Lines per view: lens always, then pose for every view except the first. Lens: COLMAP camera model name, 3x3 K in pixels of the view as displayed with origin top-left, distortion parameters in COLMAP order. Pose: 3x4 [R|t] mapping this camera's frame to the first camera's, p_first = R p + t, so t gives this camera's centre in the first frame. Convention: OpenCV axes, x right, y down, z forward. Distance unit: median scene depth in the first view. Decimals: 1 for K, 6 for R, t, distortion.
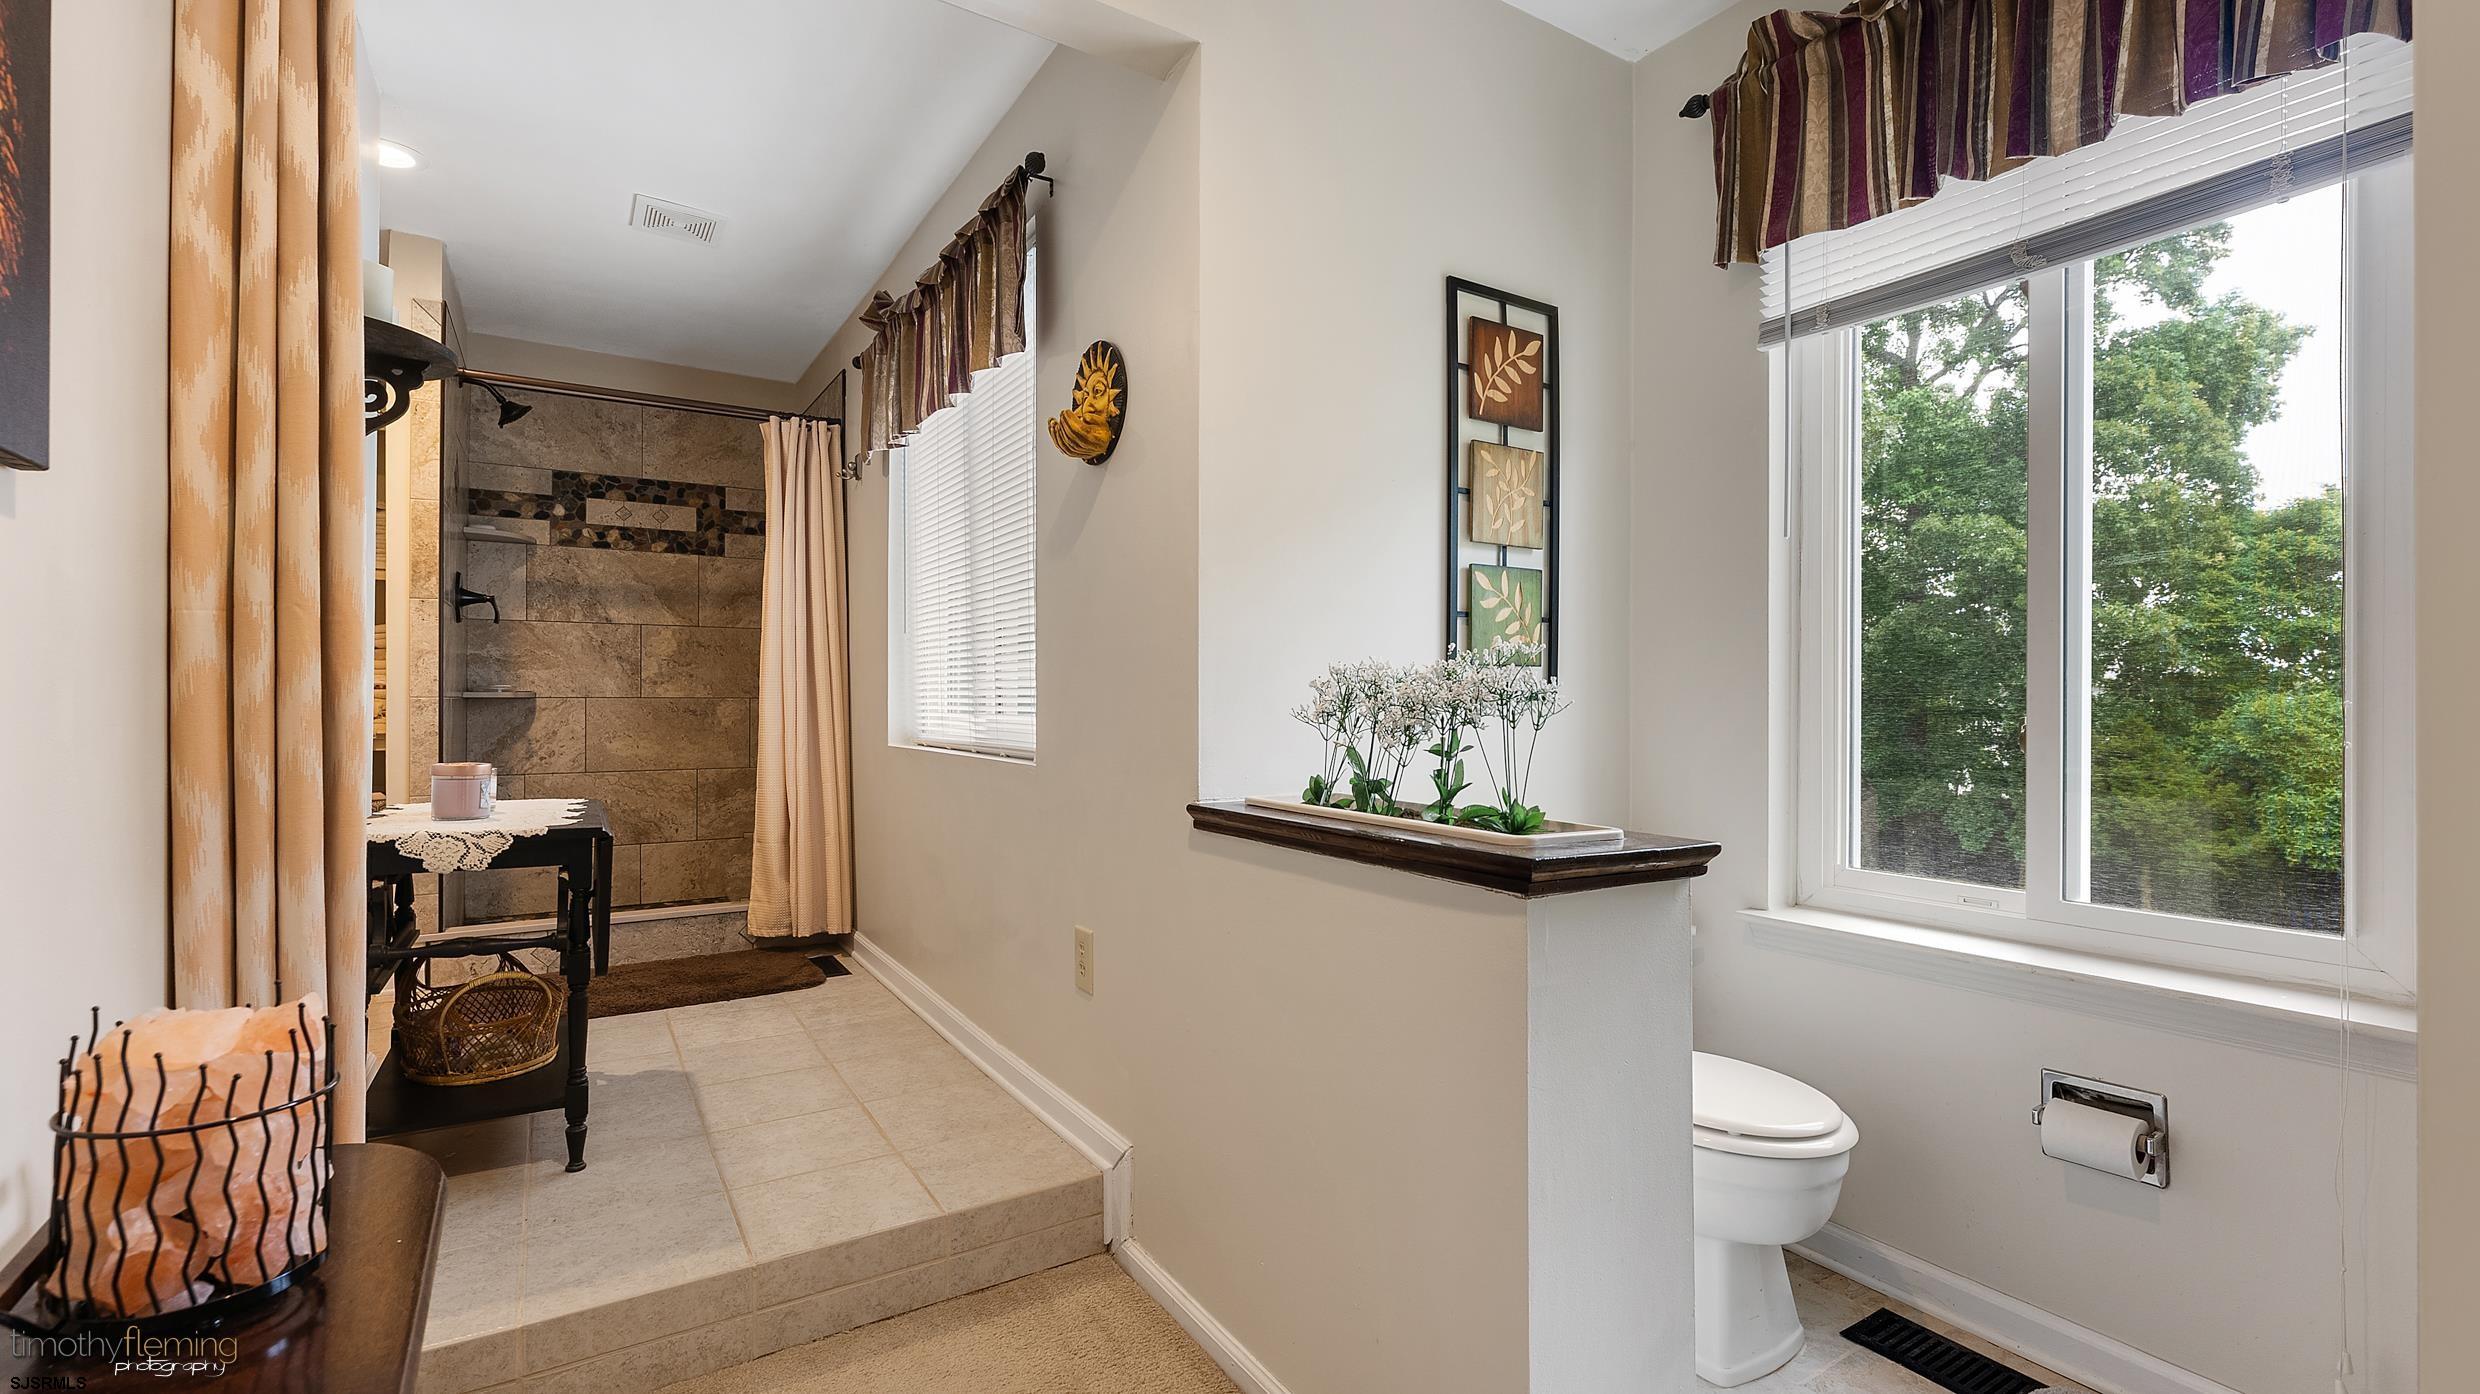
lens RADIAL K [[1077.6, 0, 1255.9], [0, 1077.6, 691.0], [0, 0, 1]] dist [0.000978, -0.000253]
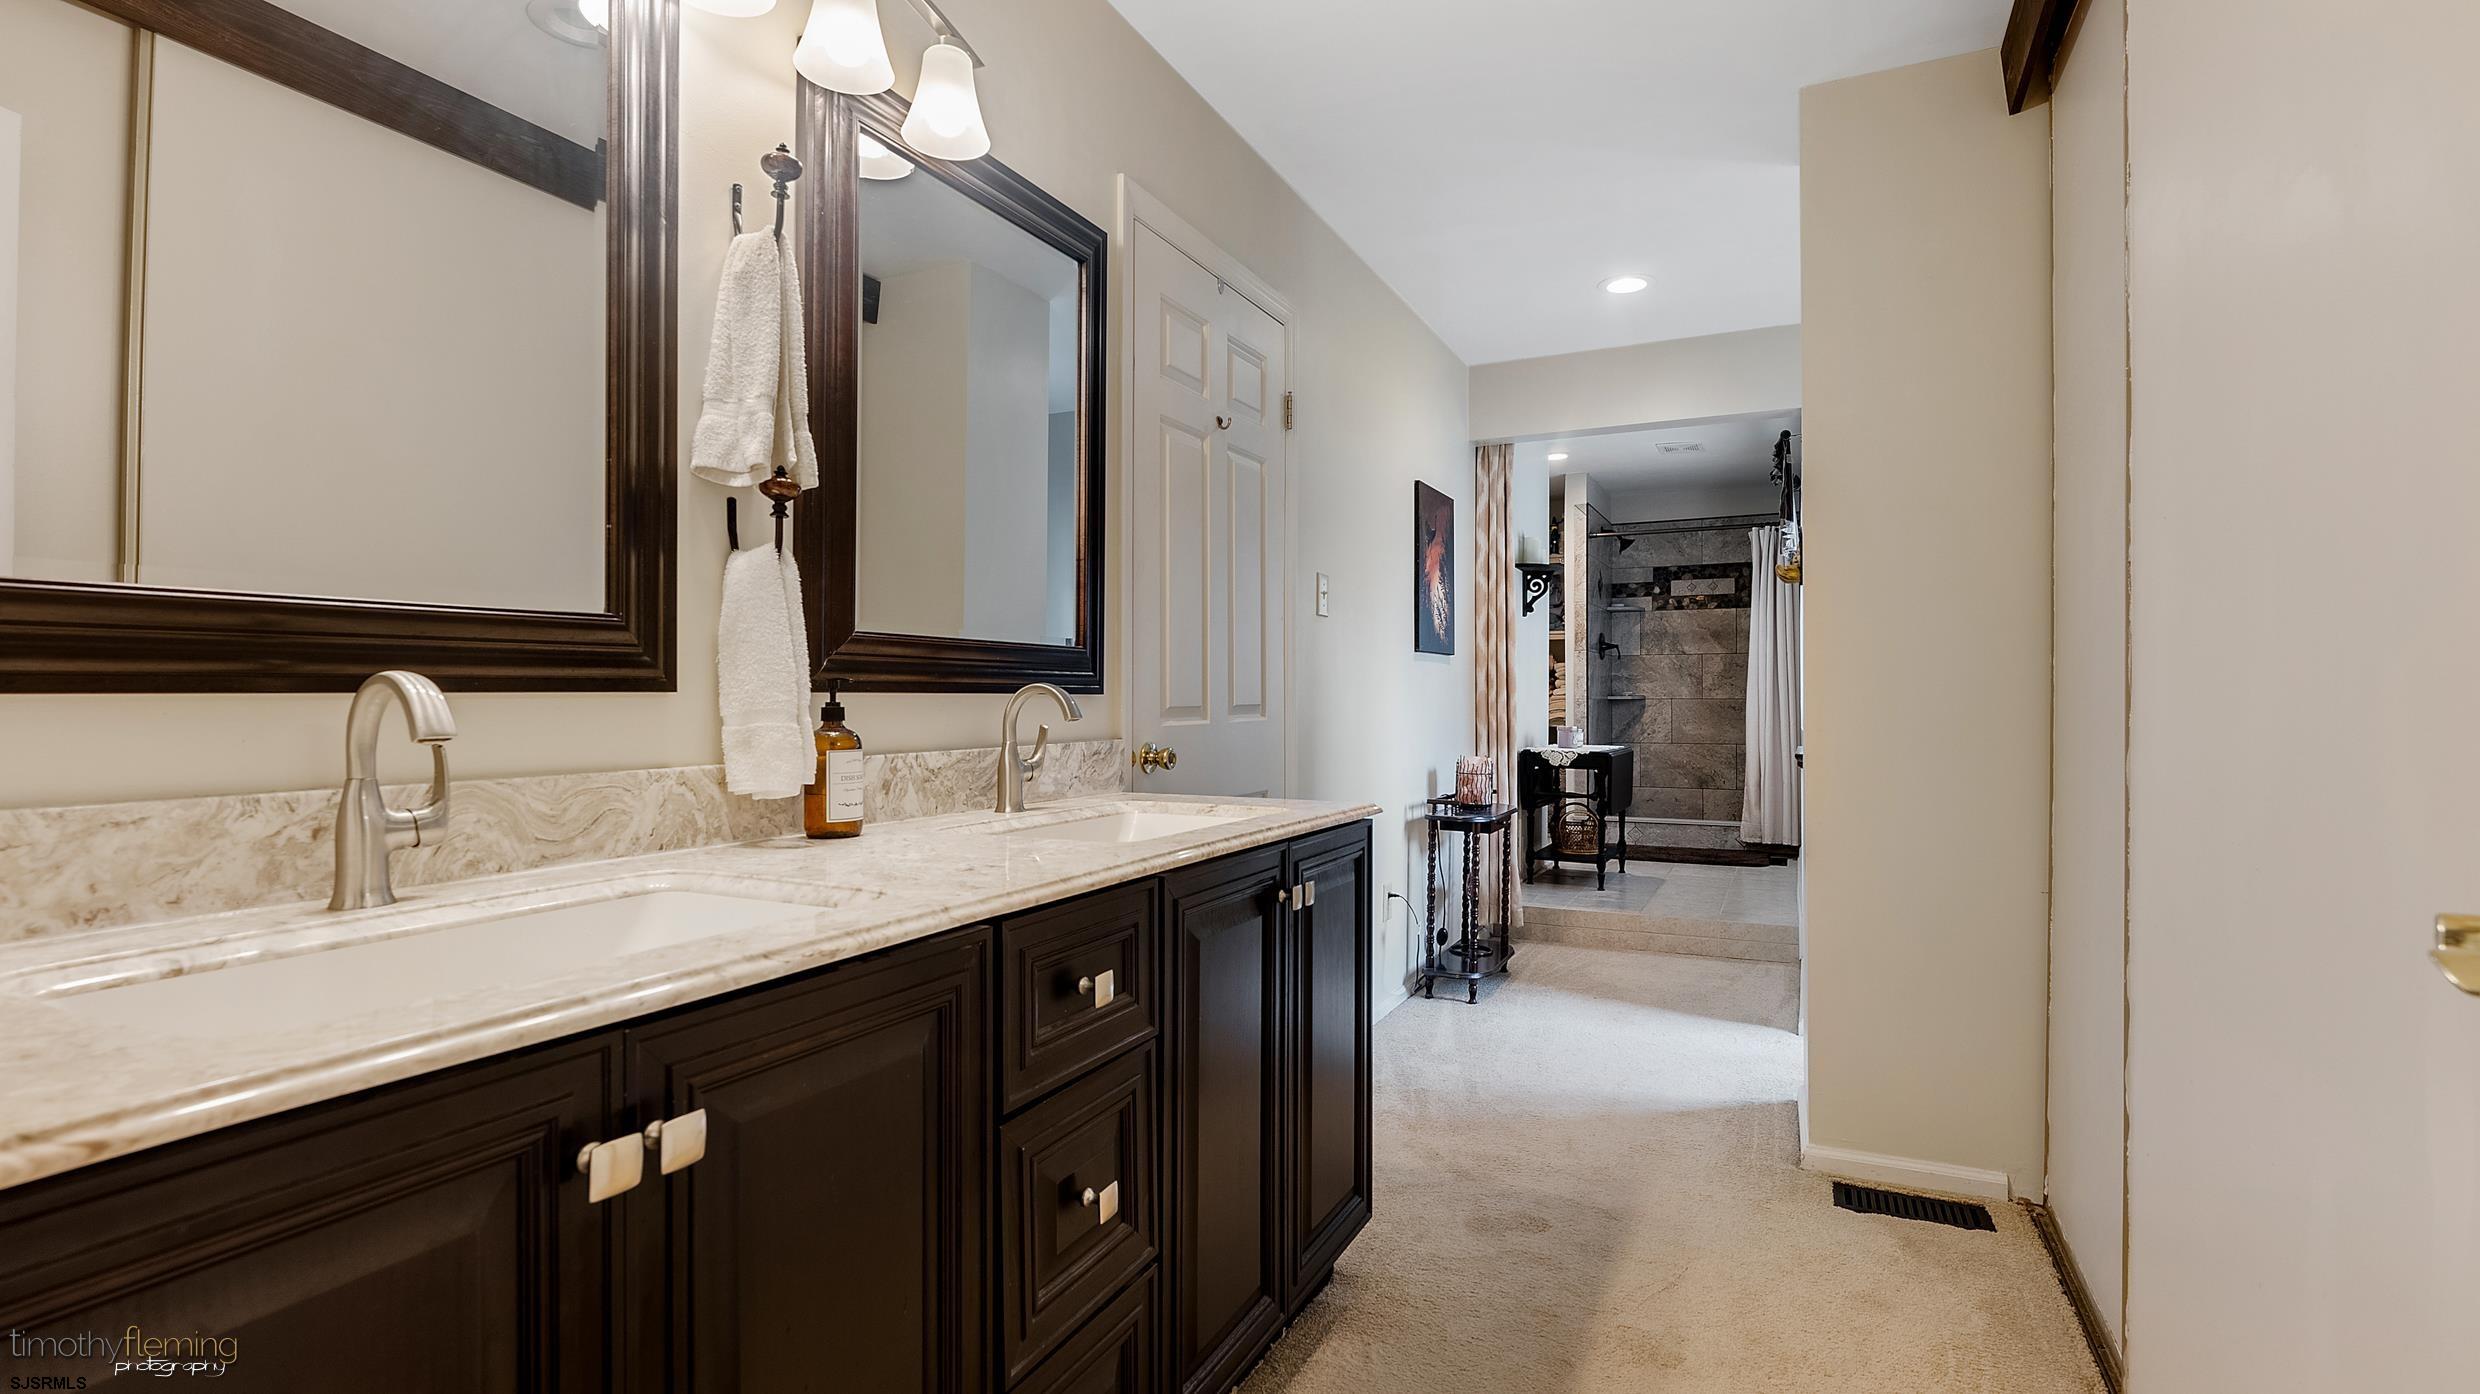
lens RADIAL K [[1154.0, 0, 1245.3], [0, 1154.0, 690.7], [0, 0, 1]] dist [0.000107, 0.000073]
pose [[0.519610, -0.006388, -0.854380, 0.612133], [0.006985, 0.999970, -0.003228, -0.005974], [0.854375, -0.004290, 0.519639, -0.542423]]
